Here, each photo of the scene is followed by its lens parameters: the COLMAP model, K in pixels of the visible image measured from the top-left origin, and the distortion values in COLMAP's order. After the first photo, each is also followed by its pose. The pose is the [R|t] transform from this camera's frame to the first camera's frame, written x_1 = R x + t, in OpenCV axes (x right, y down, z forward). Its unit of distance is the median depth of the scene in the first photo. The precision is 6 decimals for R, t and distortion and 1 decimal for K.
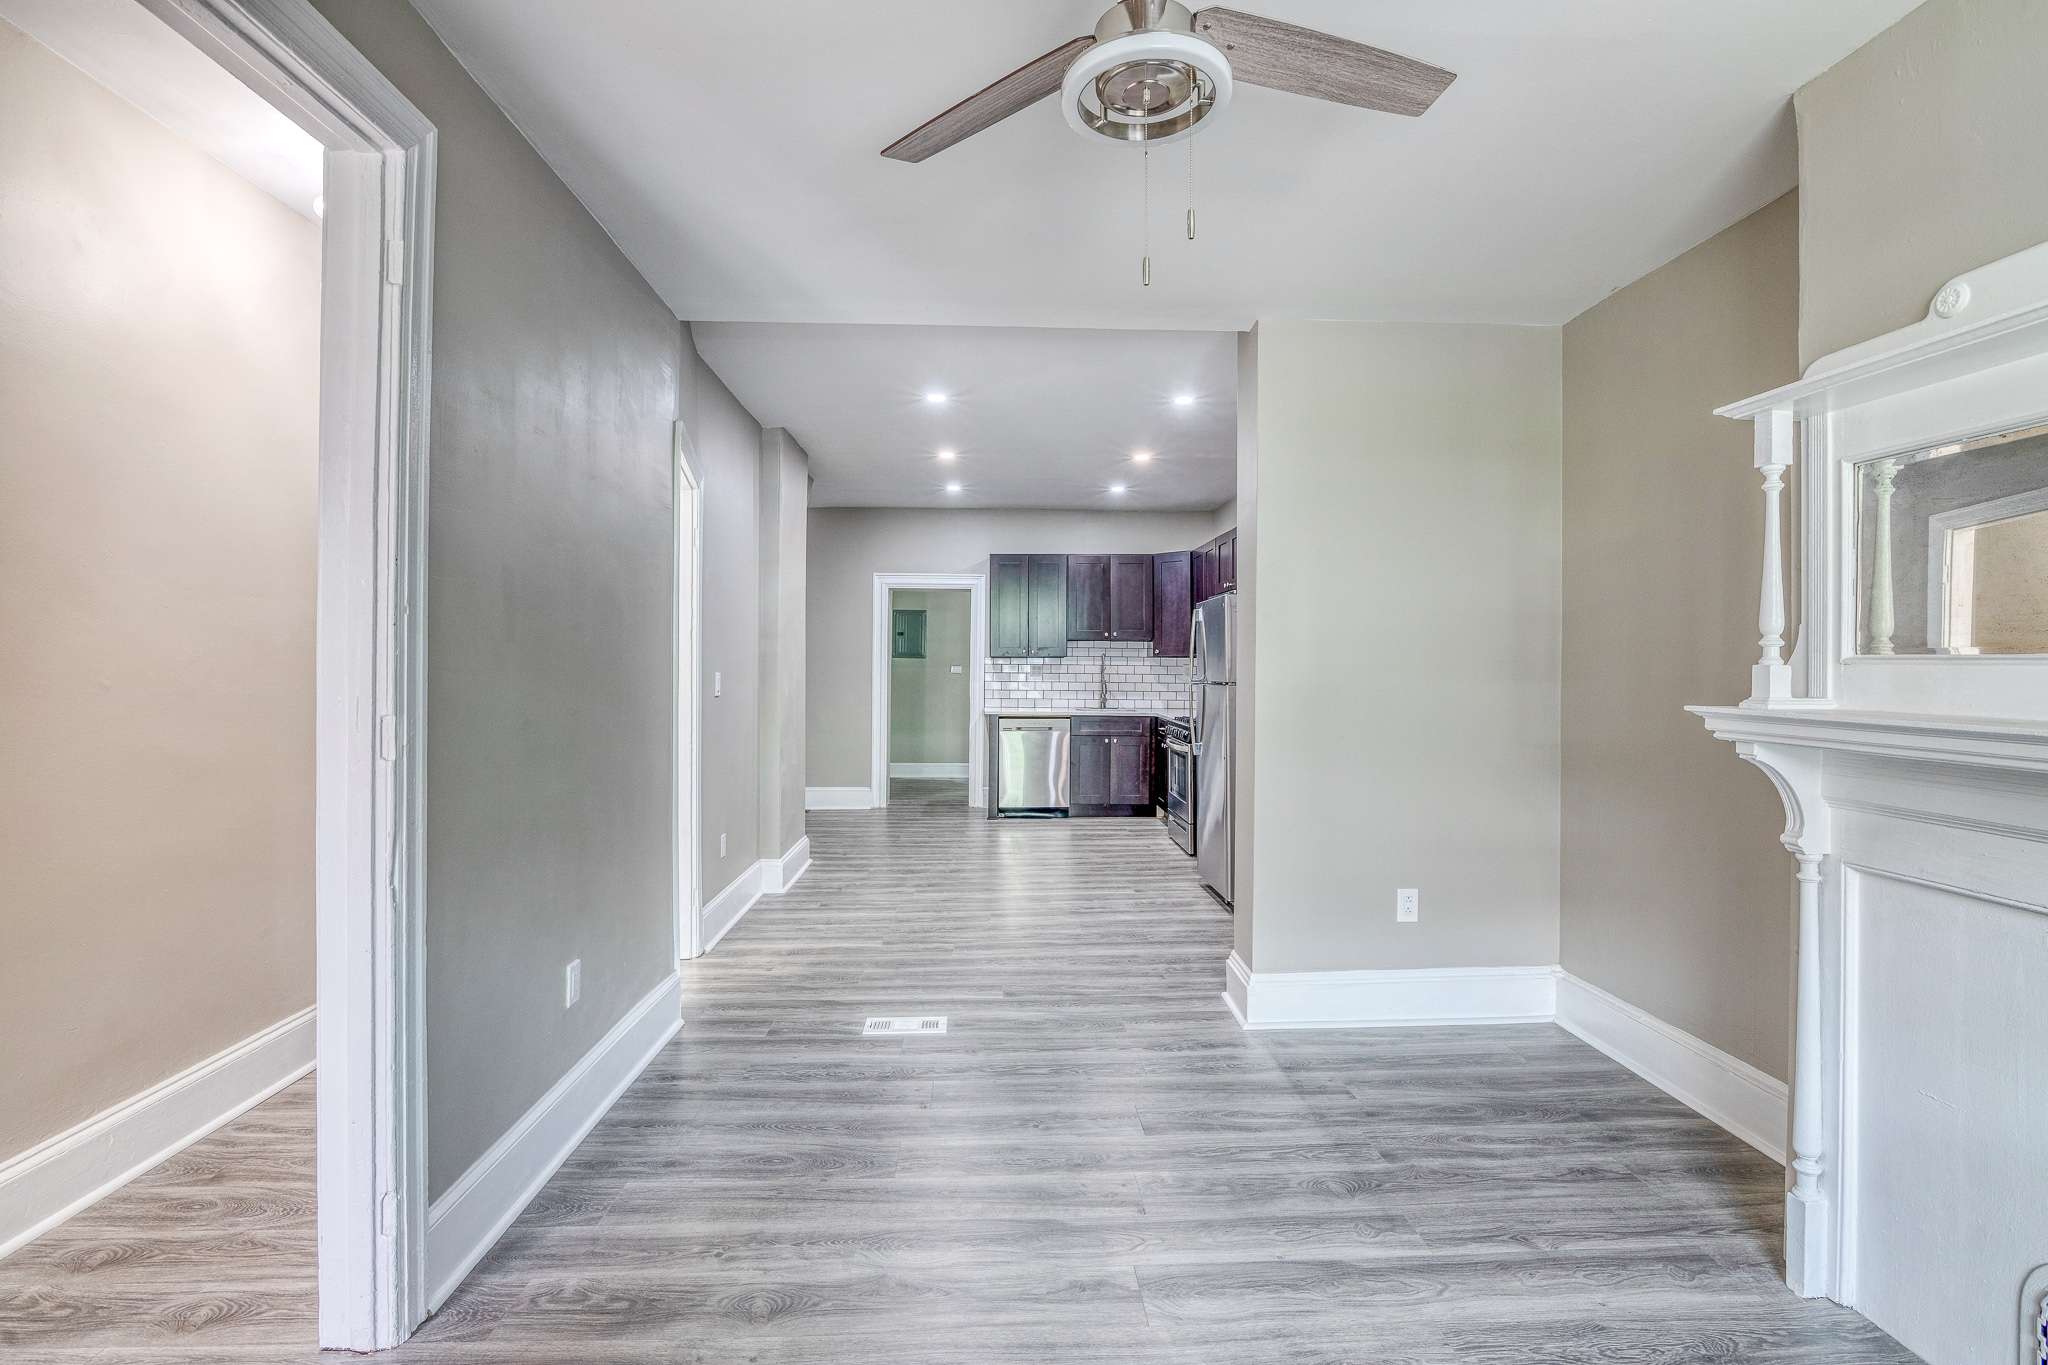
lens RADIAL K [[996.7, 0, 1000.9], [0, 996.7, 672.9], [0, 0, 1]] dist [-0.018448, -0.000115]
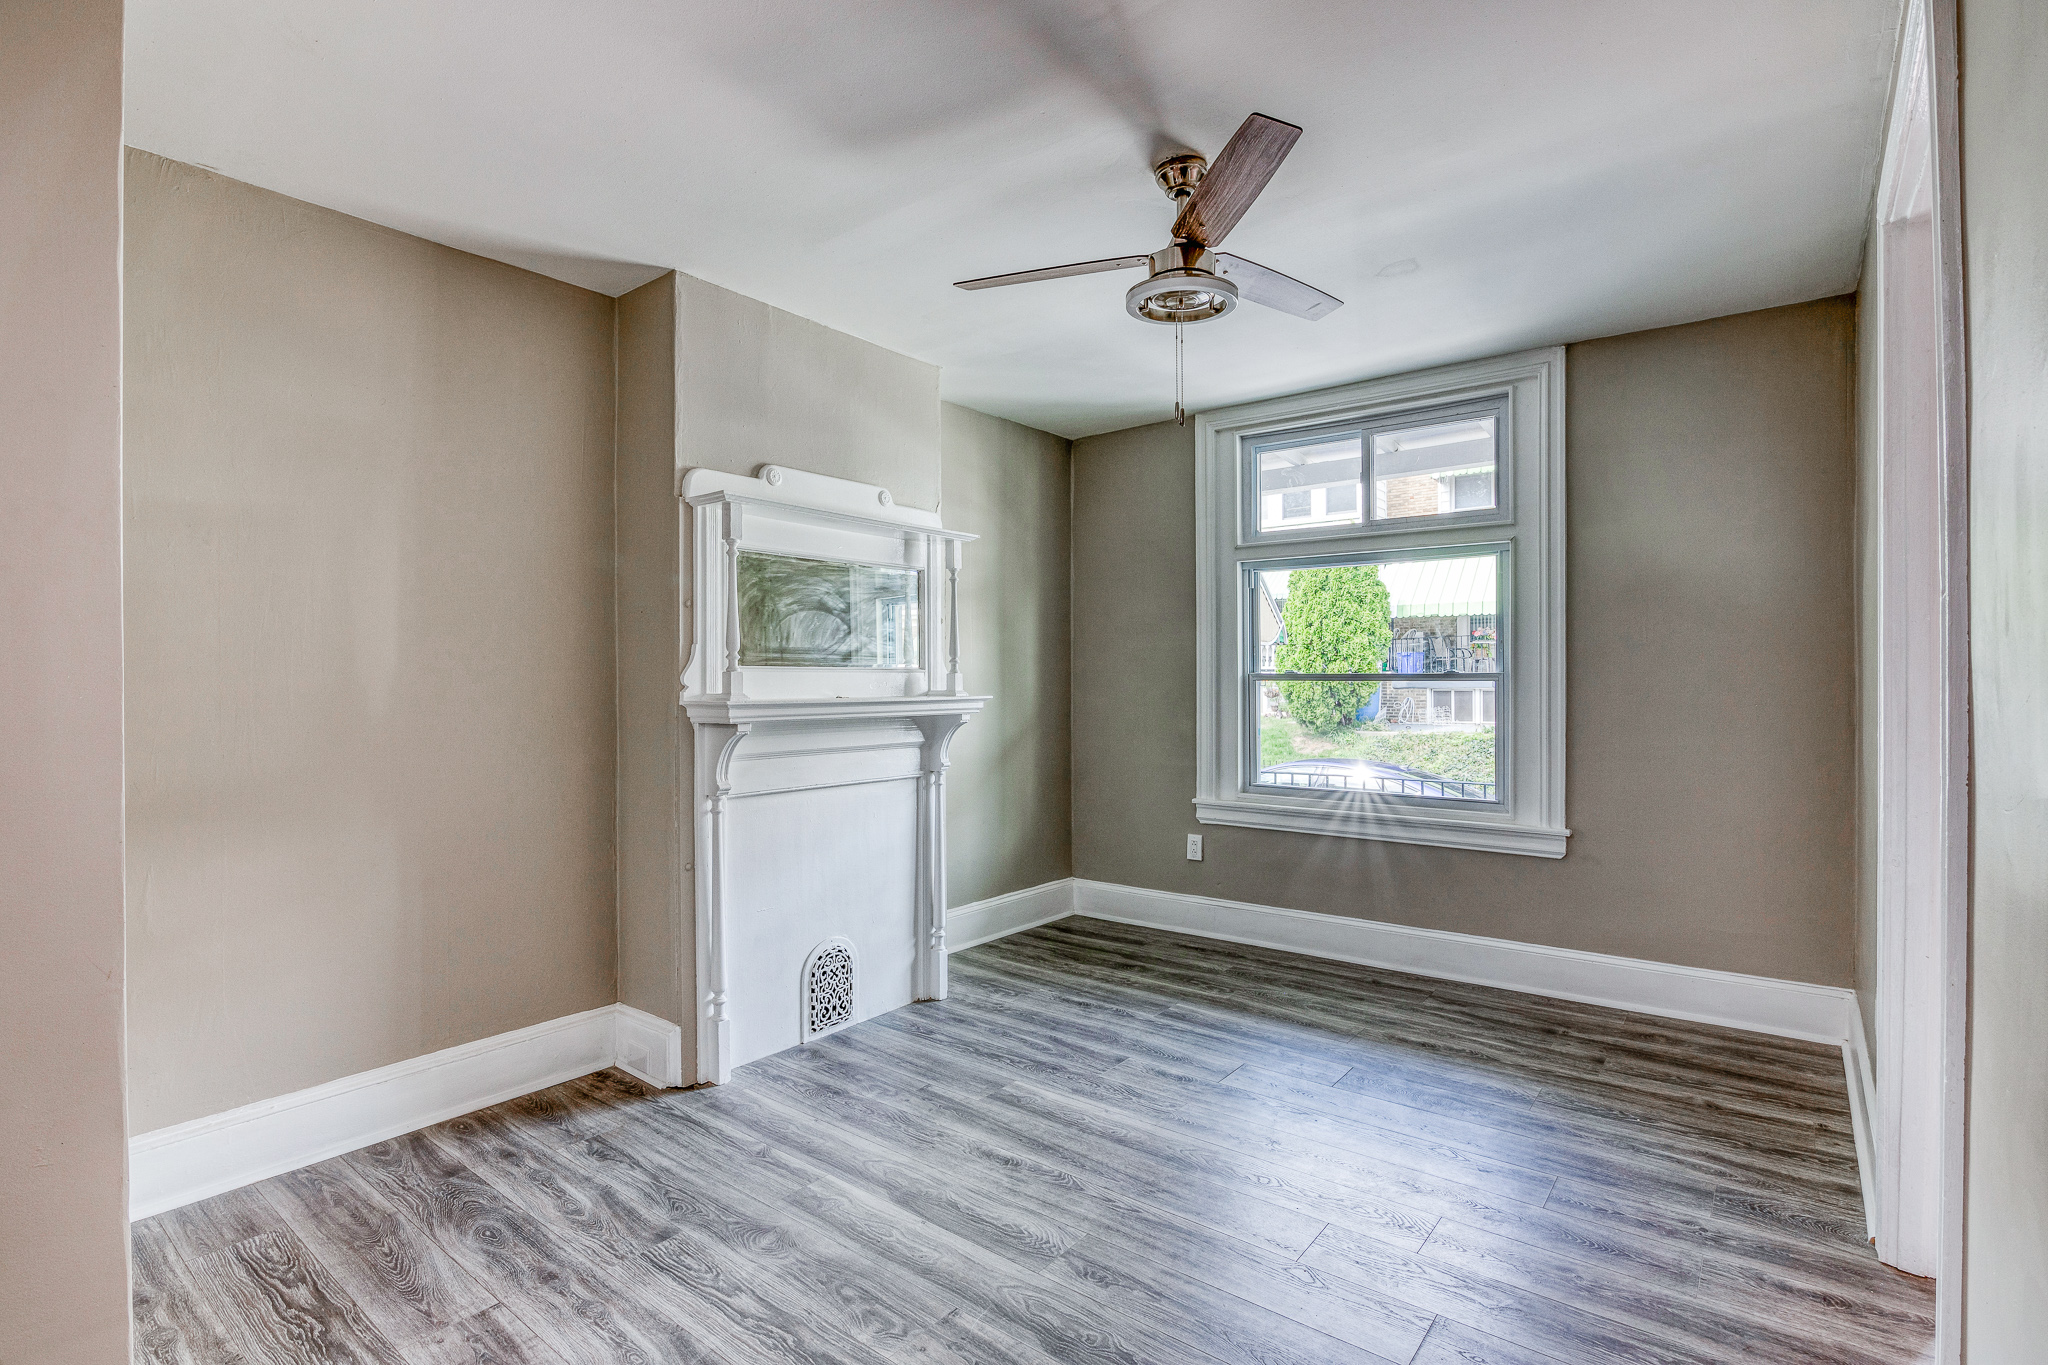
lens RADIAL K [[996.7, 0, 1000.9], [0, 996.7, 672.9], [0, 0, 1]] dist [-0.018448, -0.000115]
pose [[-0.769108, -0.002280, 0.639115, -0.359246], [0.005025, 0.999941, 0.009614, -0.014079], [-0.639099, 0.010605, -0.769051, 1.346515]]
